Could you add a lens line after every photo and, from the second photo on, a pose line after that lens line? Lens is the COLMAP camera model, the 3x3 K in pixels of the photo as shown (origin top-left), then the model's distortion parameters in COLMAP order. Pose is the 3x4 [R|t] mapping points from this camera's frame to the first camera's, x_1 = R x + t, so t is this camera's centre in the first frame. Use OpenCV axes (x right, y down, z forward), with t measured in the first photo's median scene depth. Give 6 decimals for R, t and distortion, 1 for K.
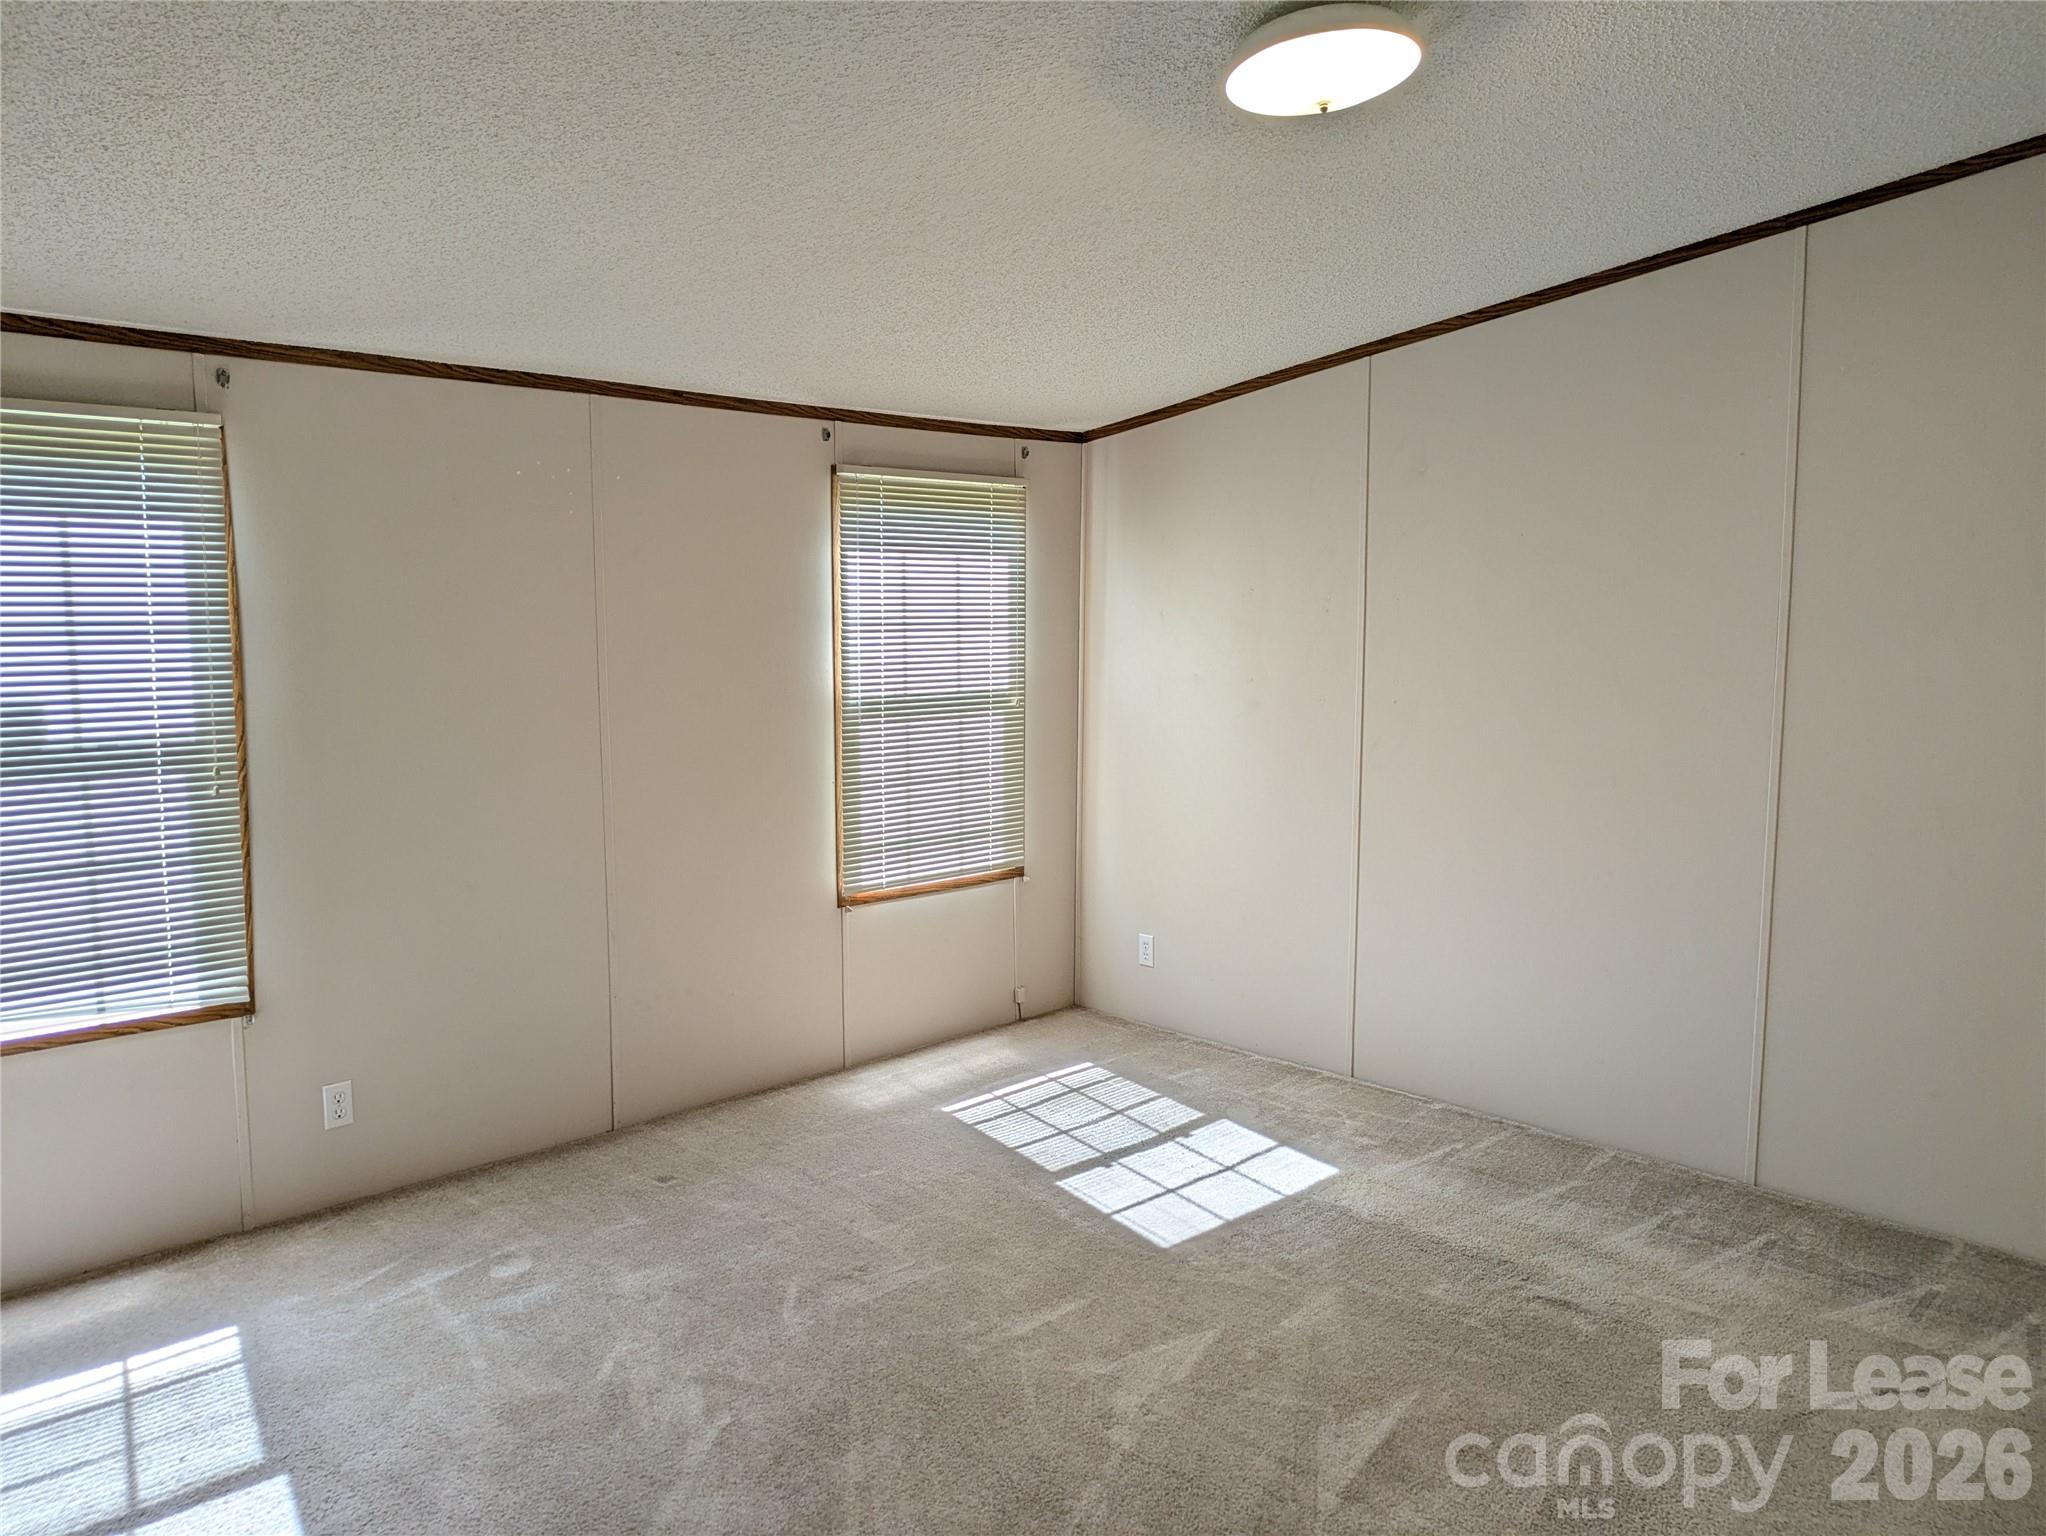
lens RADIAL K [[1504.3, 0, 1017.5], [0, 1504.3, 762.0], [0, 0, 1]] dist [0.047059, -0.030978]
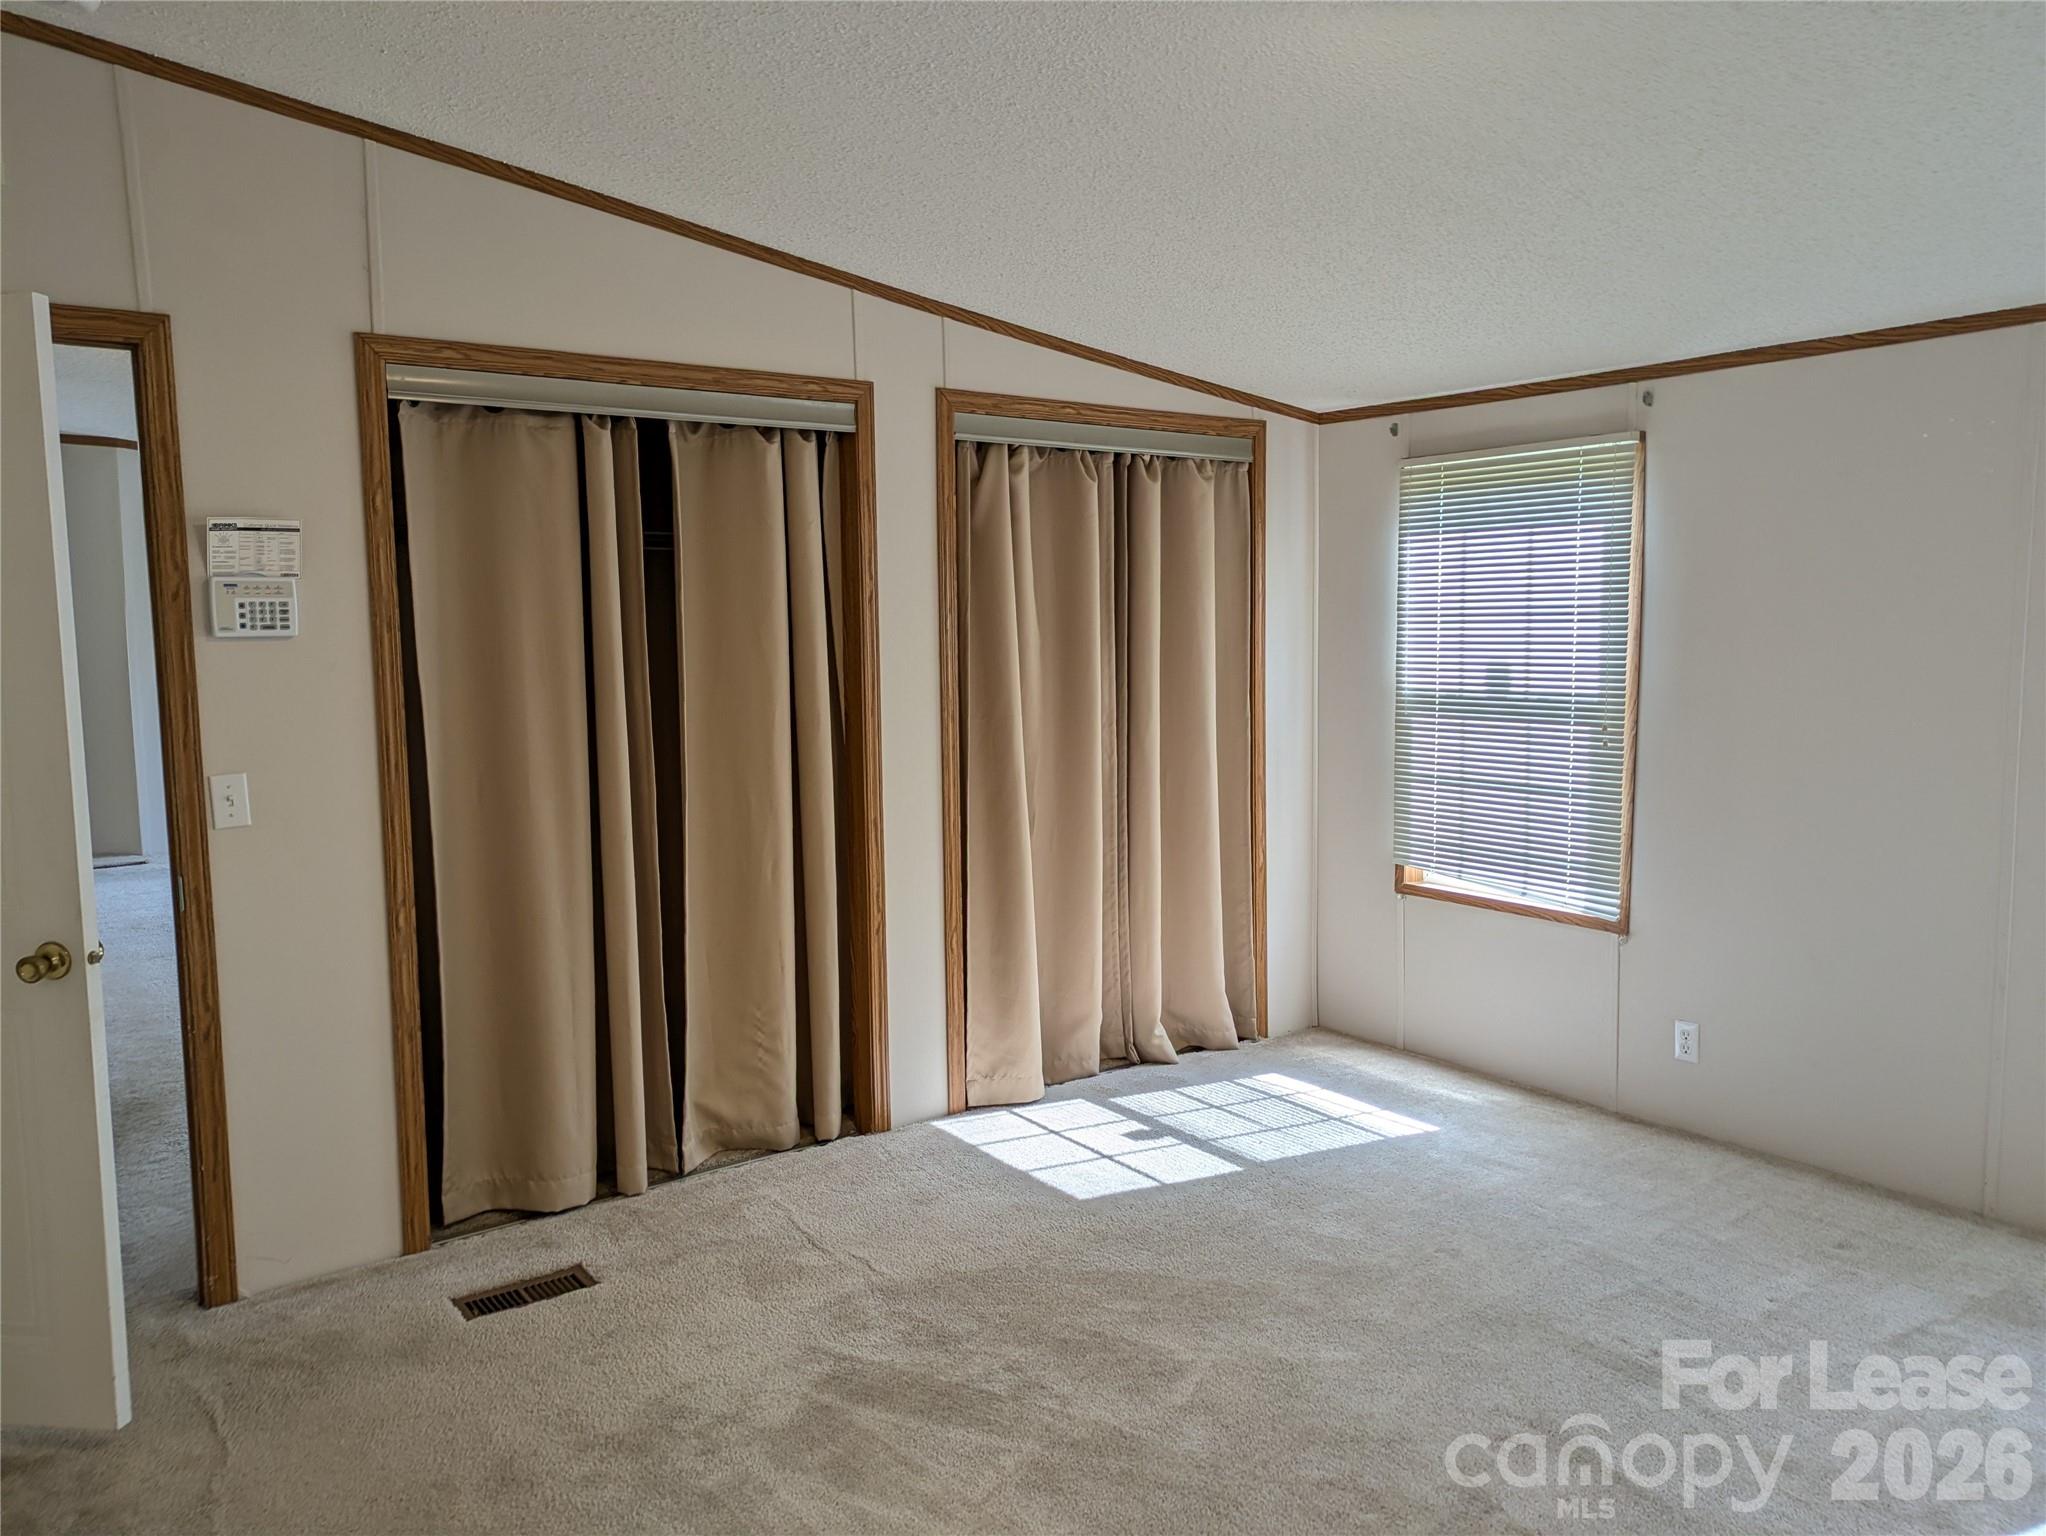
lens RADIAL K [[1504.3, 0, 1018.1], [0, 1504.3, 768.5], [0, 0, 1]] dist [0.047059, -0.030978]
pose [[-0.141982, 0.112969, -0.983402, 0.788734], [-0.080801, 0.988828, 0.125258, -0.080652], [0.986566, 0.097245, -0.131268, 0.742909]]
